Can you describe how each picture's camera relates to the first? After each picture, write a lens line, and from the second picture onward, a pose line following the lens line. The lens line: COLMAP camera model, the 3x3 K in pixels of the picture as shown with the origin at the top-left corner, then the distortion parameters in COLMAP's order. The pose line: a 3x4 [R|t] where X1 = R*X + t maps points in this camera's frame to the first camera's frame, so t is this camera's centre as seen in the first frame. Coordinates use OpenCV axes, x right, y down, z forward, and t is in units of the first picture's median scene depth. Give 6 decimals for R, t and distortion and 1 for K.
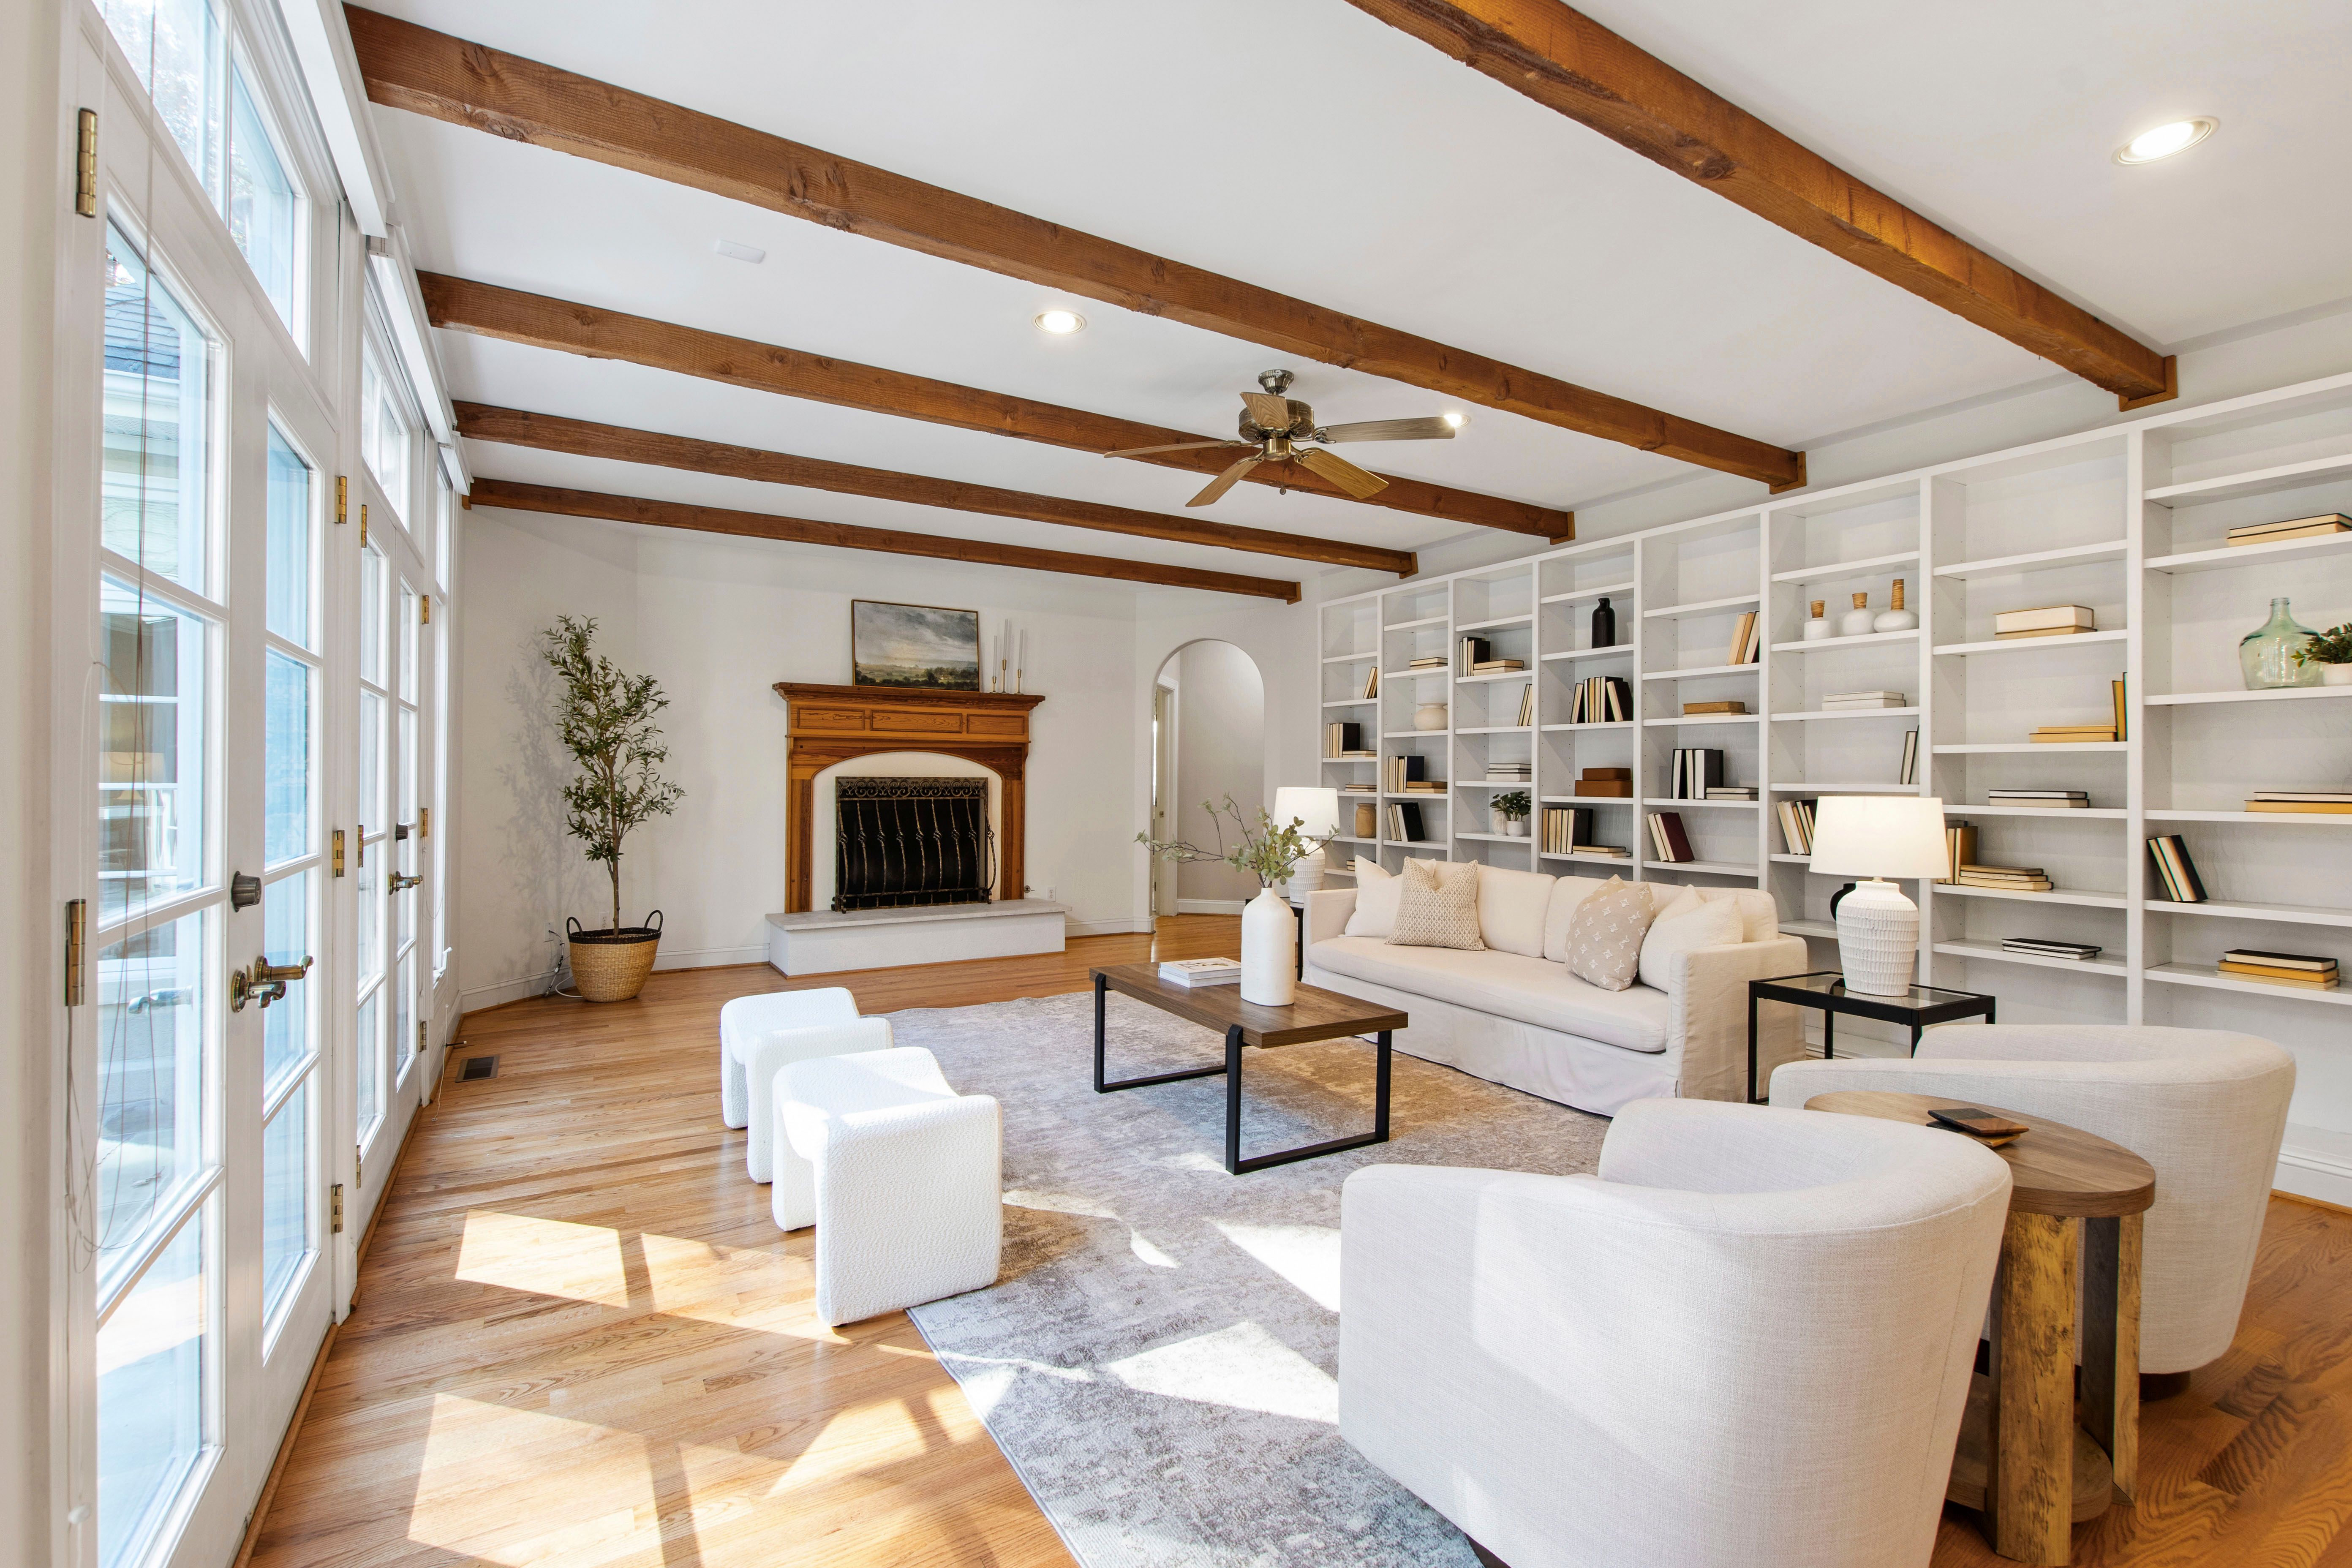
lens RADIAL K [[1025.4, 0, 1168.4], [0, 1025.4, 778.0], [0, 0, 1]] dist [-0.000628, 0.000016]
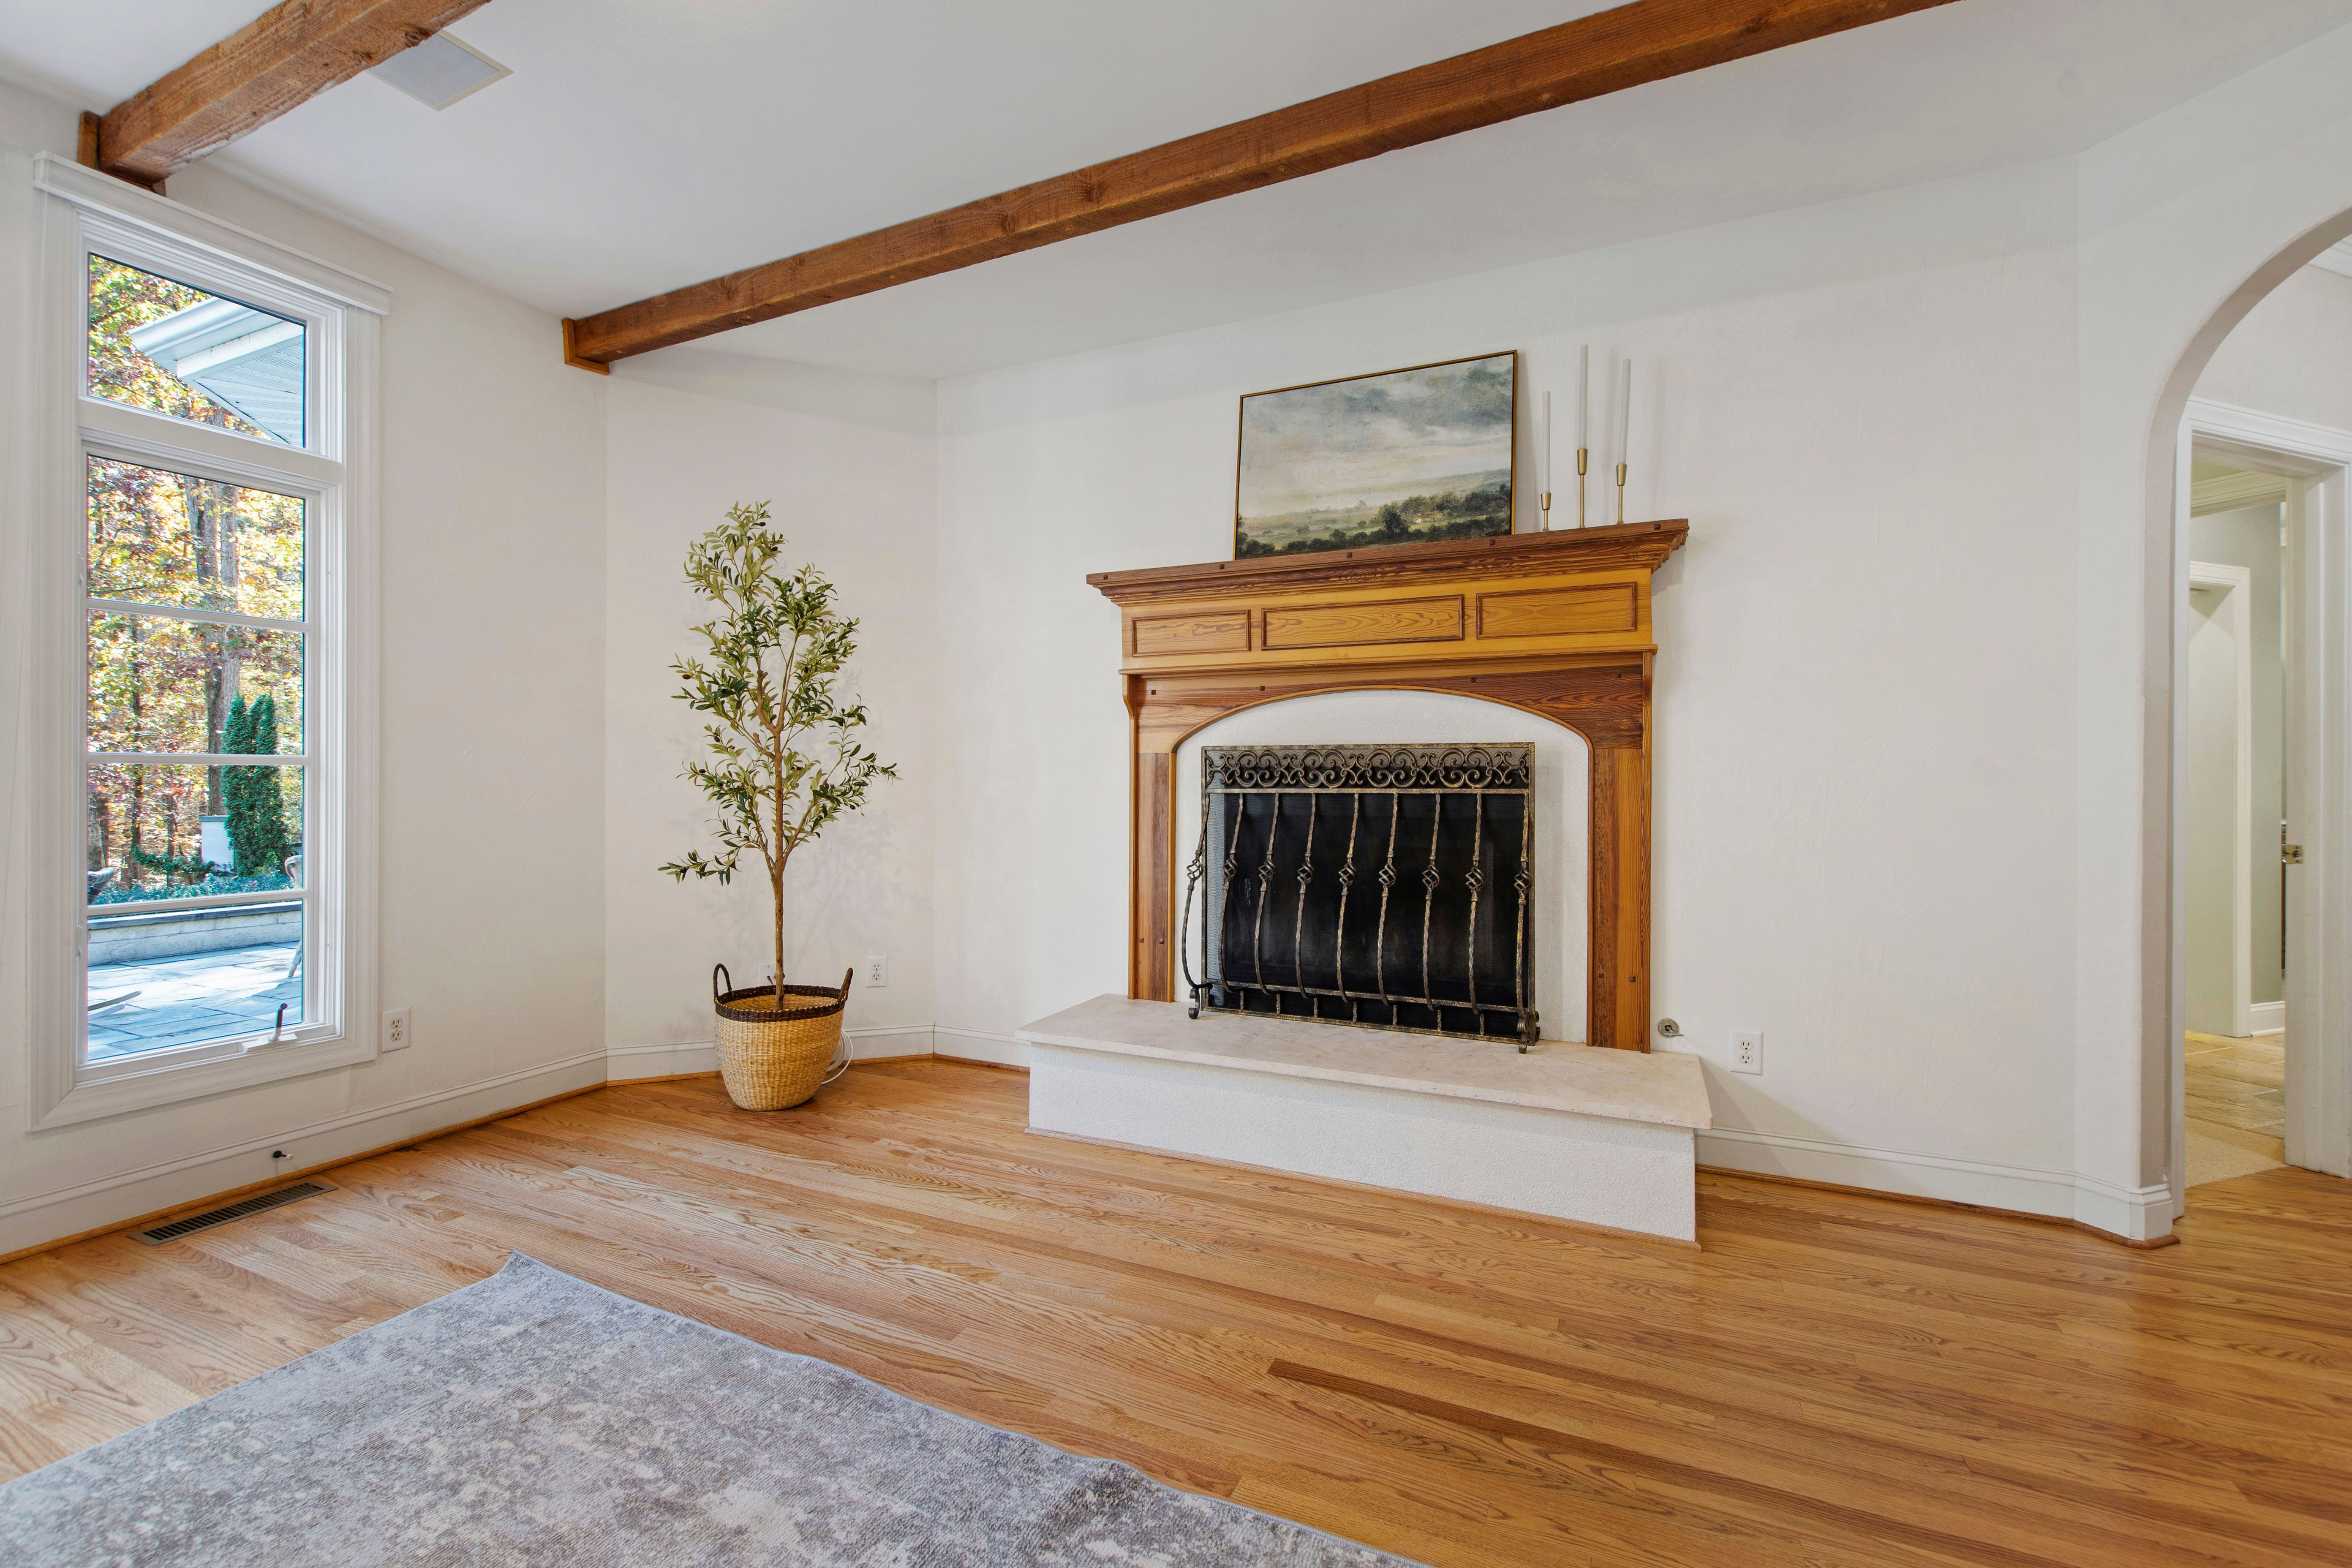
lens RADIAL K [[1025.4, 0, 1168.4], [0, 1025.4, 778.0], [0, 0, 1]] dist [-0.000628, 0.000016]
pose [[0.554169, -0.007292, -0.832372, 0.091371], [-0.001415, 0.999952, -0.009703, 0.019351], [0.832403, 0.006555, 0.554132, 0.696507]]
